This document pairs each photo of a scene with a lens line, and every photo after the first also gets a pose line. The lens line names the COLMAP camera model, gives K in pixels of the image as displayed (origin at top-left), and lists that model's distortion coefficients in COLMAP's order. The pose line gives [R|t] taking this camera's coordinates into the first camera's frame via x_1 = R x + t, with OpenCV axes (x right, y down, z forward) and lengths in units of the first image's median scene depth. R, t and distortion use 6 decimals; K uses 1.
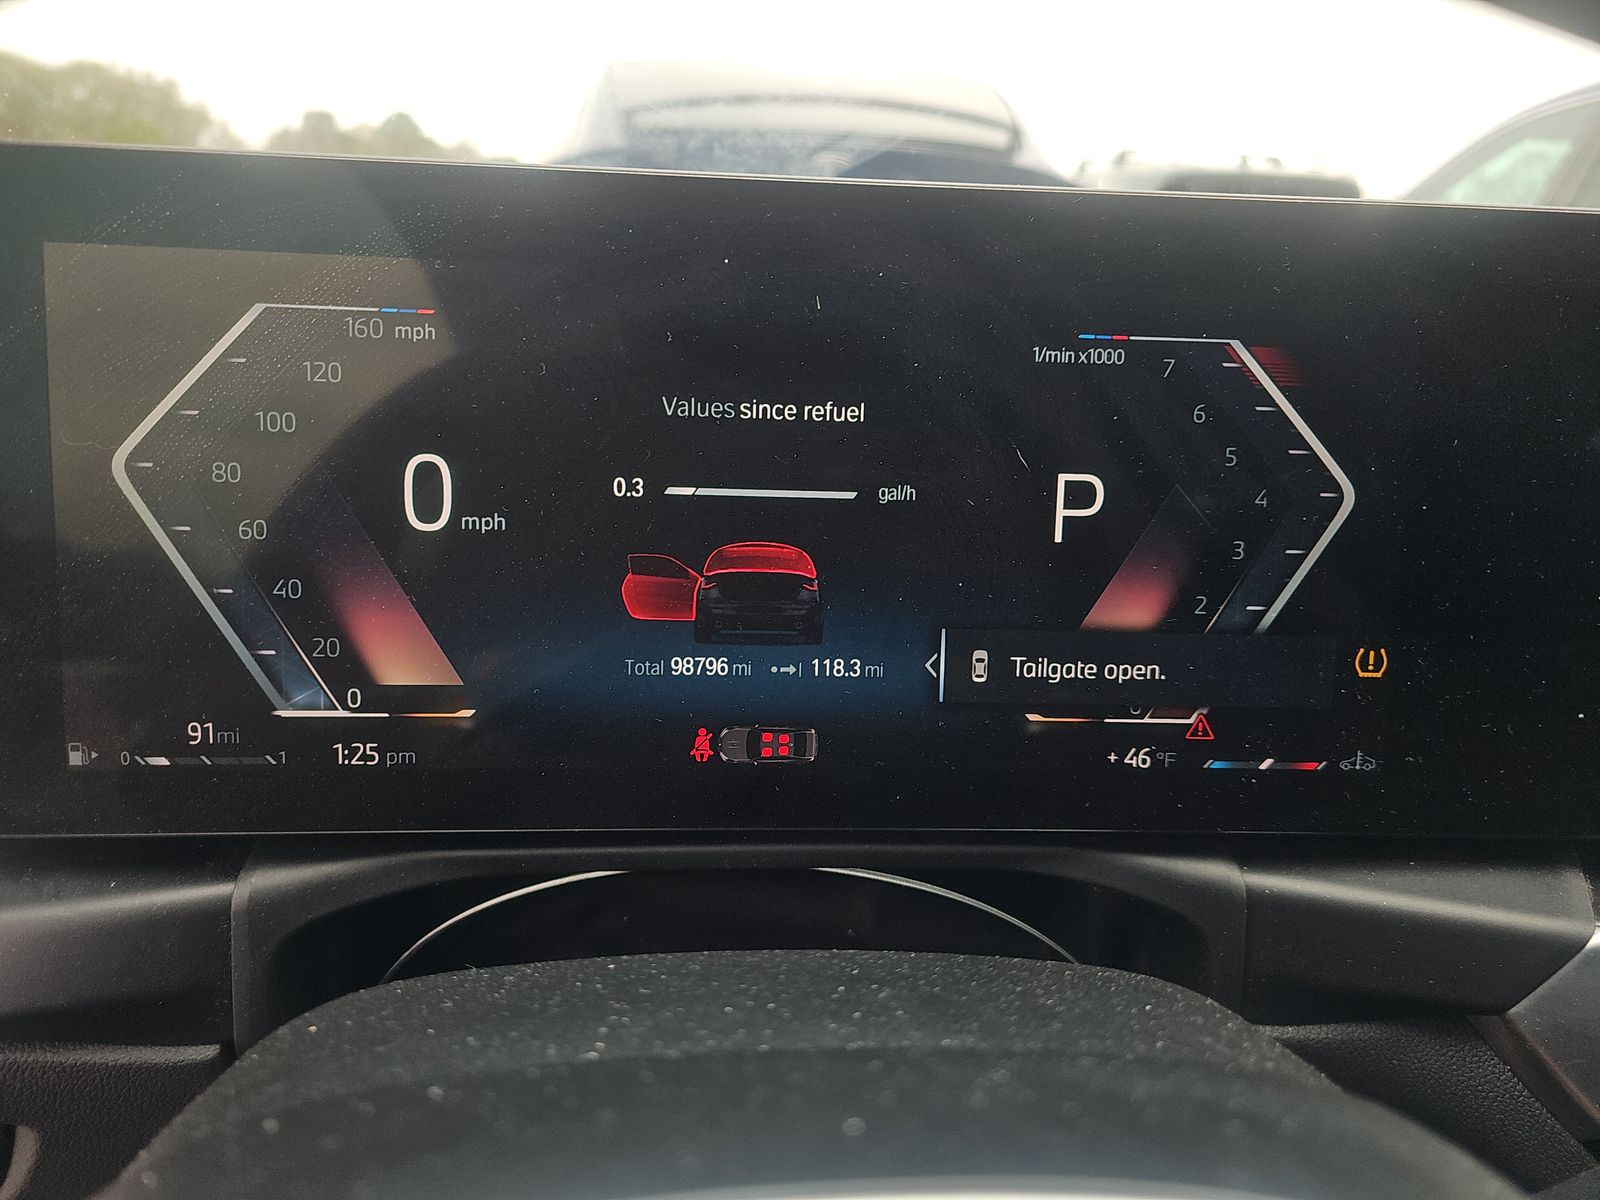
lens RADIAL K [[1068.2, 0, 800.0], [0, 1068.2, 600.0], [0, 0, 1]] dist [0.055172, -0.101049]
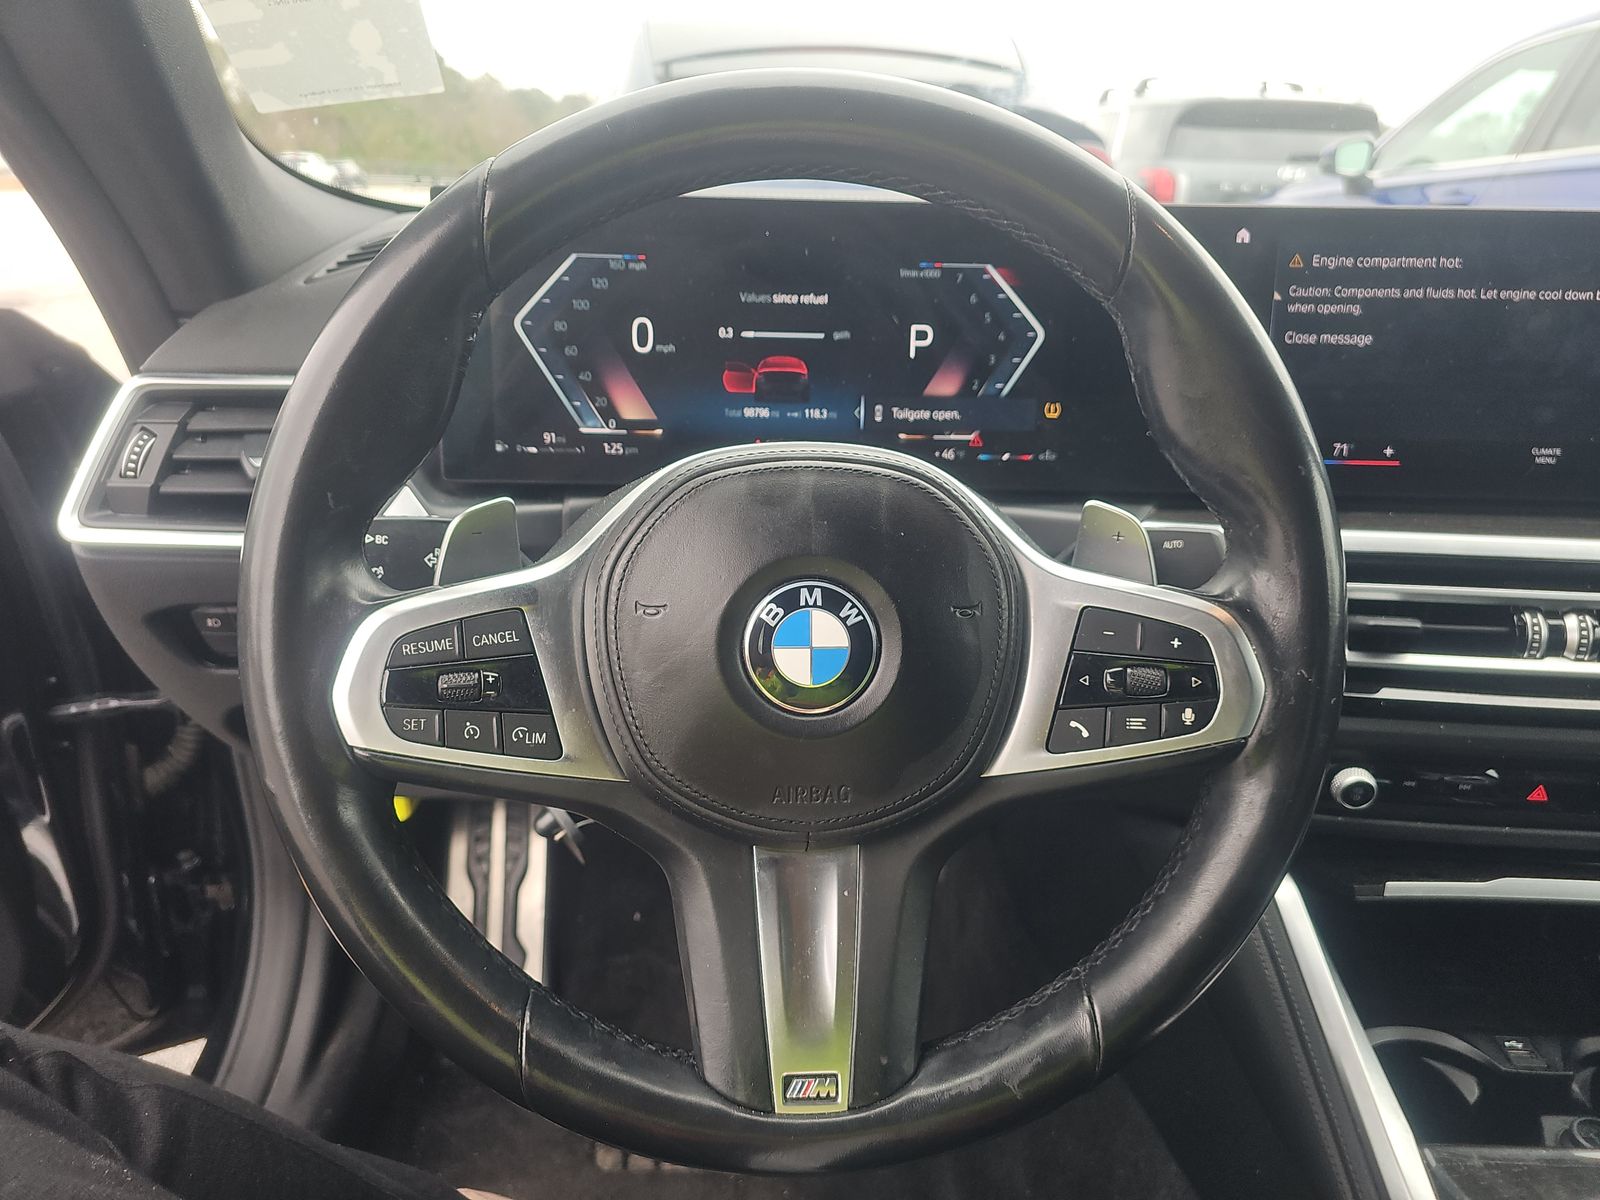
lens RADIAL K [[1057.6, 0, 800.0], [0, 1057.6, 600.0], [0, 0, 1]] dist [0.090041, -0.125364]
pose [[0.999603, -0.003204, -0.027989, 0.063684], [0.004832, 0.998288, 0.058296, 0.336937], [0.027754, -0.058408, 0.997907, -1.327630]]
